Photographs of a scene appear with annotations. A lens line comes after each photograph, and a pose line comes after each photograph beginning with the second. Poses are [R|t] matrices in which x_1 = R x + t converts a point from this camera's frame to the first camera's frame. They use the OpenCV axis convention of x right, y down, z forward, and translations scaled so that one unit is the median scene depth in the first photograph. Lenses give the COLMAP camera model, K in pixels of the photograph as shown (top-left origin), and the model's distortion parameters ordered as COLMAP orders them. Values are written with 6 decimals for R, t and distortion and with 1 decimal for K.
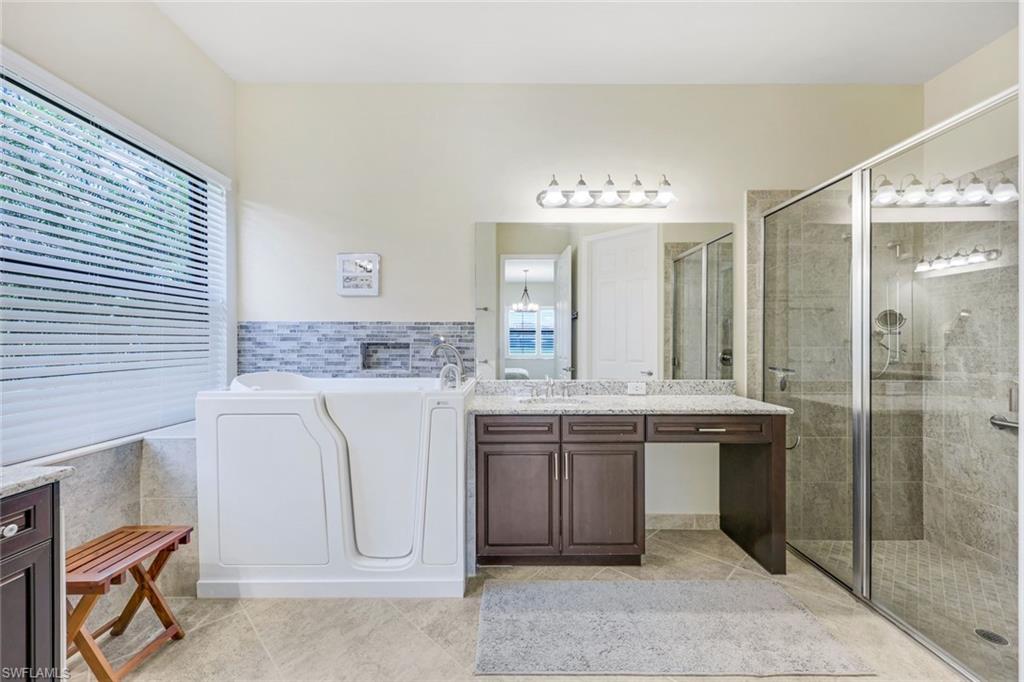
lens RADIAL K [[416.1, 0, 510.7], [0, 416.1, 342.3], [0, 0, 1]] dist [0.001934, 0.000658]
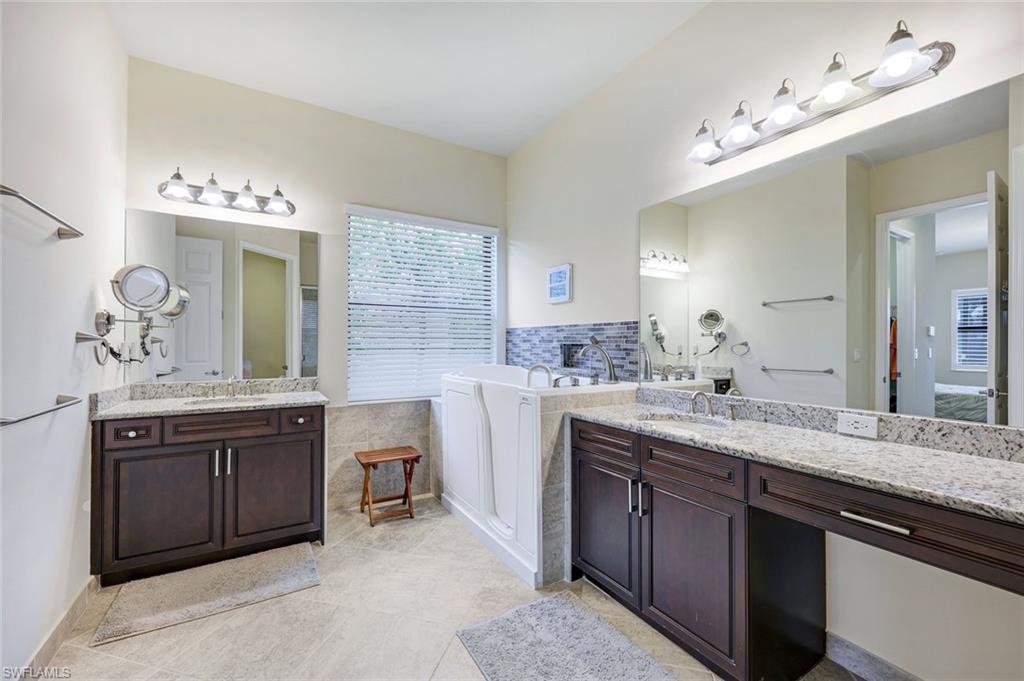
lens RADIAL K [[416.1, 0, 510.4], [0, 416.1, 342.5], [0, 0, 1]] dist [0.001934, 0.000658]
pose [[0.507268, -0.002277, -0.861785, 0.548166], [-0.004310, 0.999977, -0.005179, 0.003840], [0.861778, 0.006342, 0.507247, 0.306407]]
